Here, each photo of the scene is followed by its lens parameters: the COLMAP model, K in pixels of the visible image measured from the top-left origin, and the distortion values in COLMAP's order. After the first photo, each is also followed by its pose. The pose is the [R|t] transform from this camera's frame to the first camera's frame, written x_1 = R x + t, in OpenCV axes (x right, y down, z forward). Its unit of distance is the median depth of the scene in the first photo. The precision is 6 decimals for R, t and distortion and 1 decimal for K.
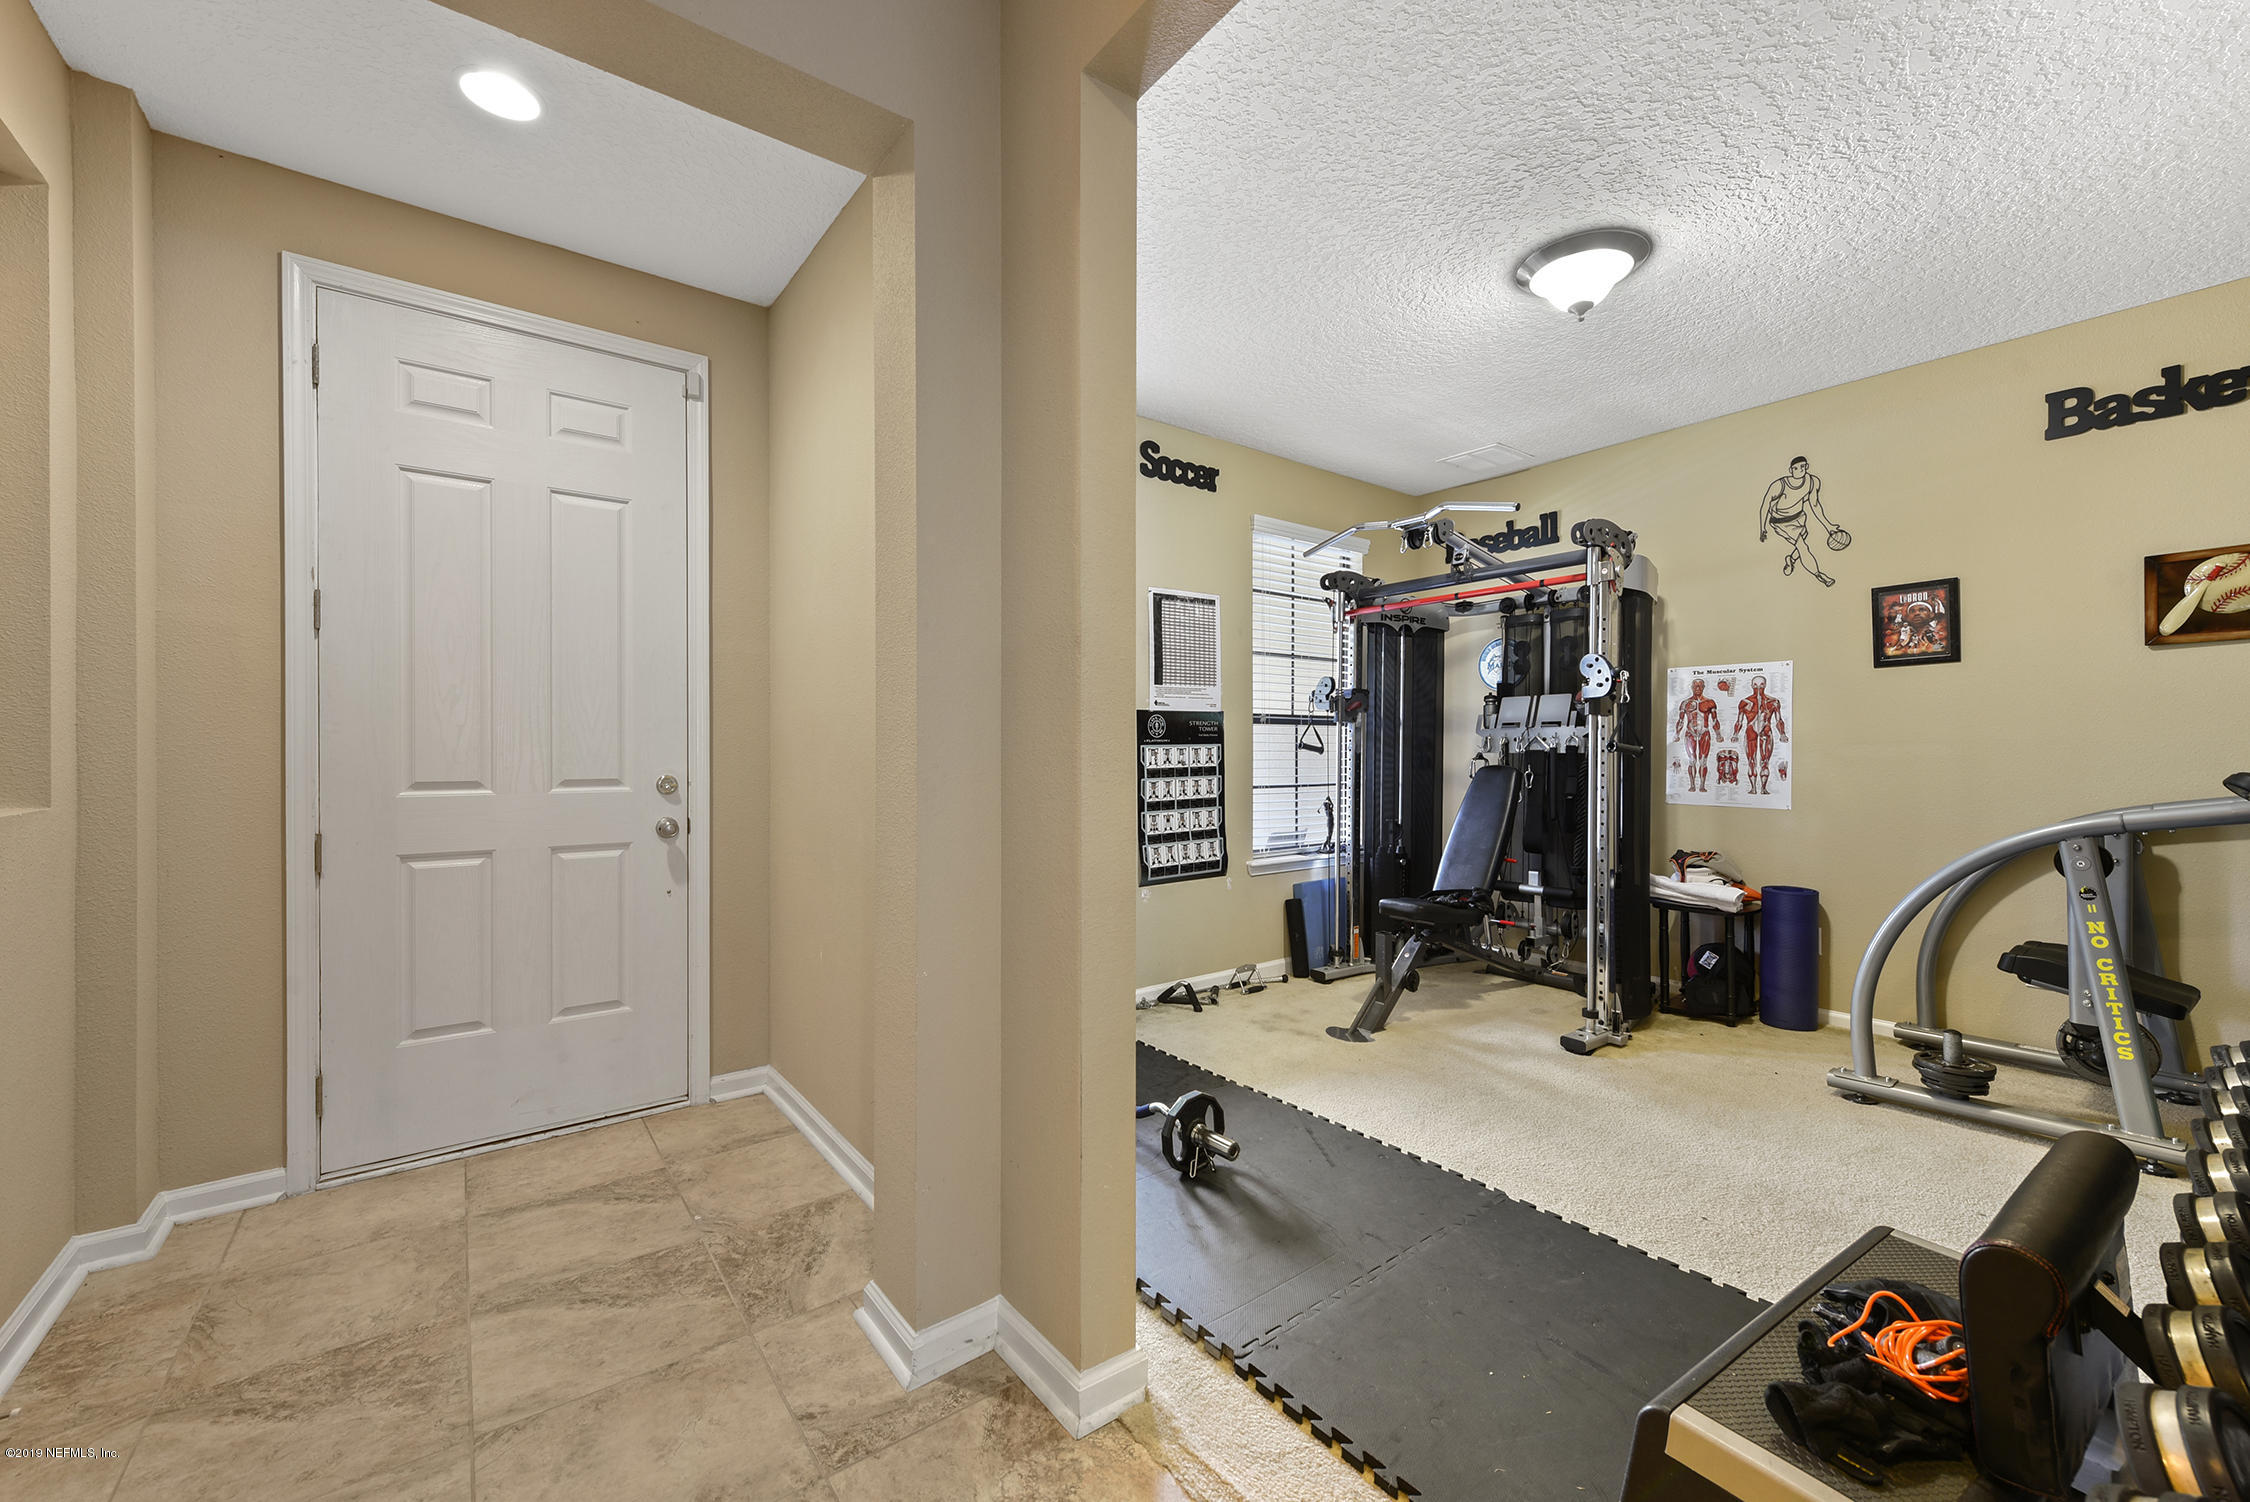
lens RADIAL K [[889.3, 0, 1132.5], [0, 889.3, 745.6], [0, 0, 1]] dist [0.001696, -0.000184]
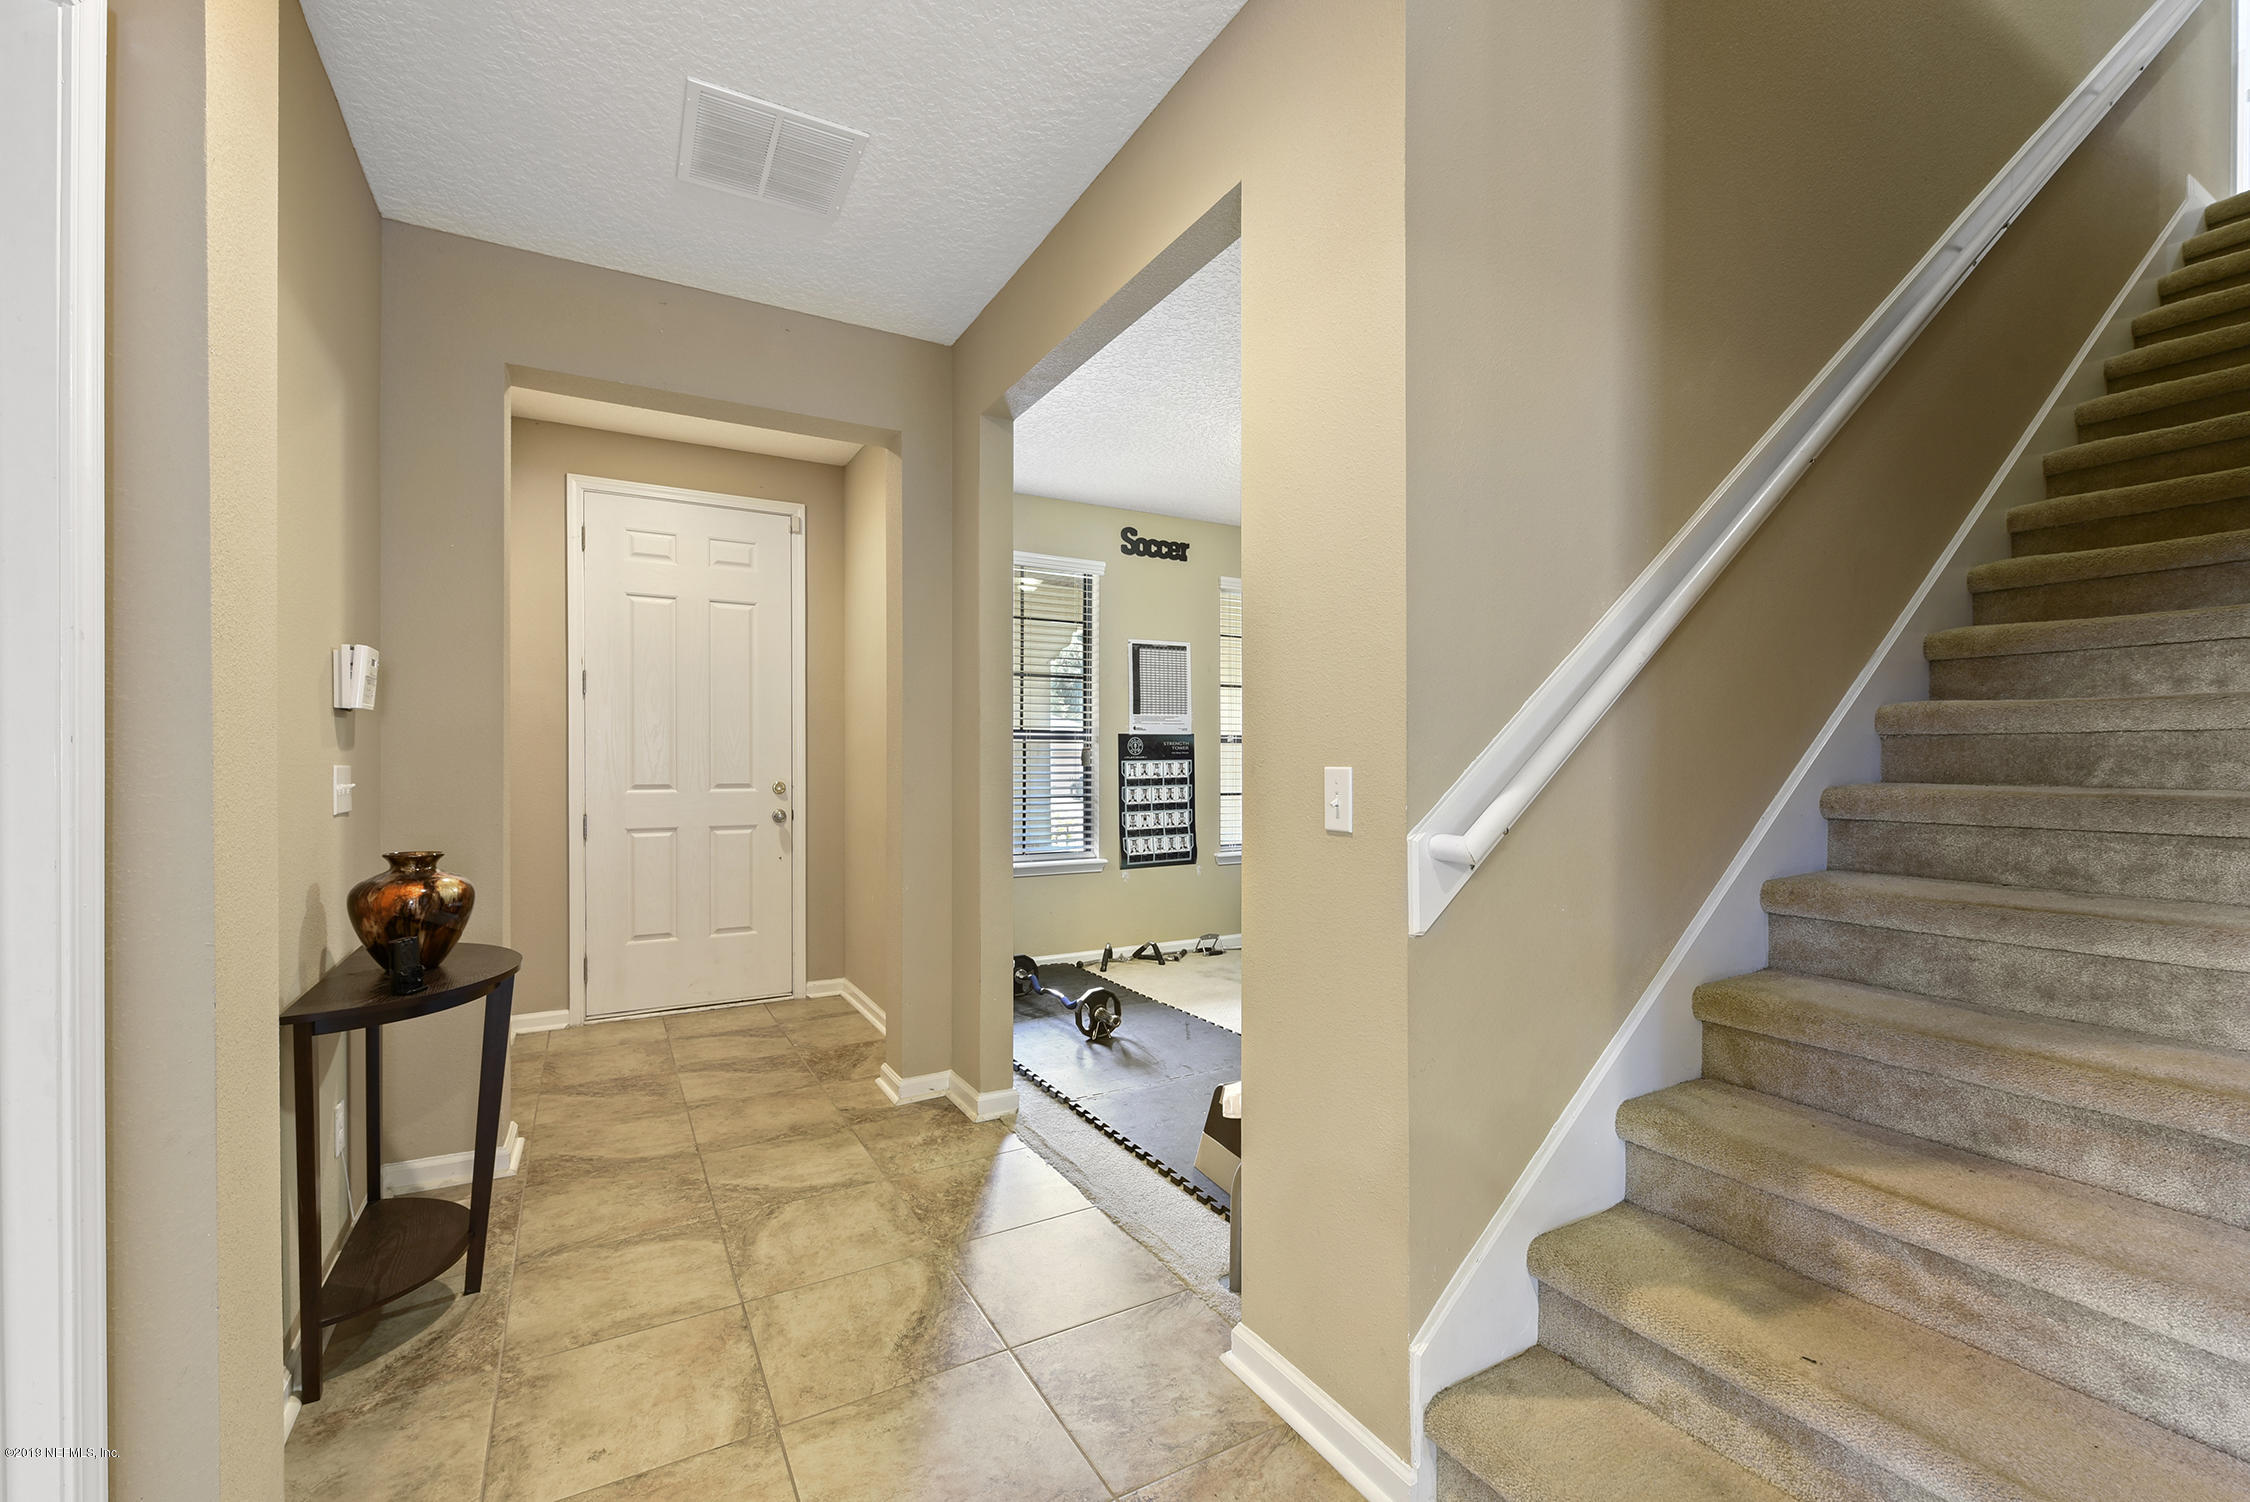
lens RADIAL K [[955.2, 0, 1122.3], [0, 955.2, 758.2], [0, 0, 1]] dist [-0.000464, 0.000027]
pose [[0.989773, 0.001518, -0.142643, 0.316624], [-0.001093, 0.999995, 0.003060, -0.013104], [0.142647, -0.002872, 0.989769, -0.581375]]
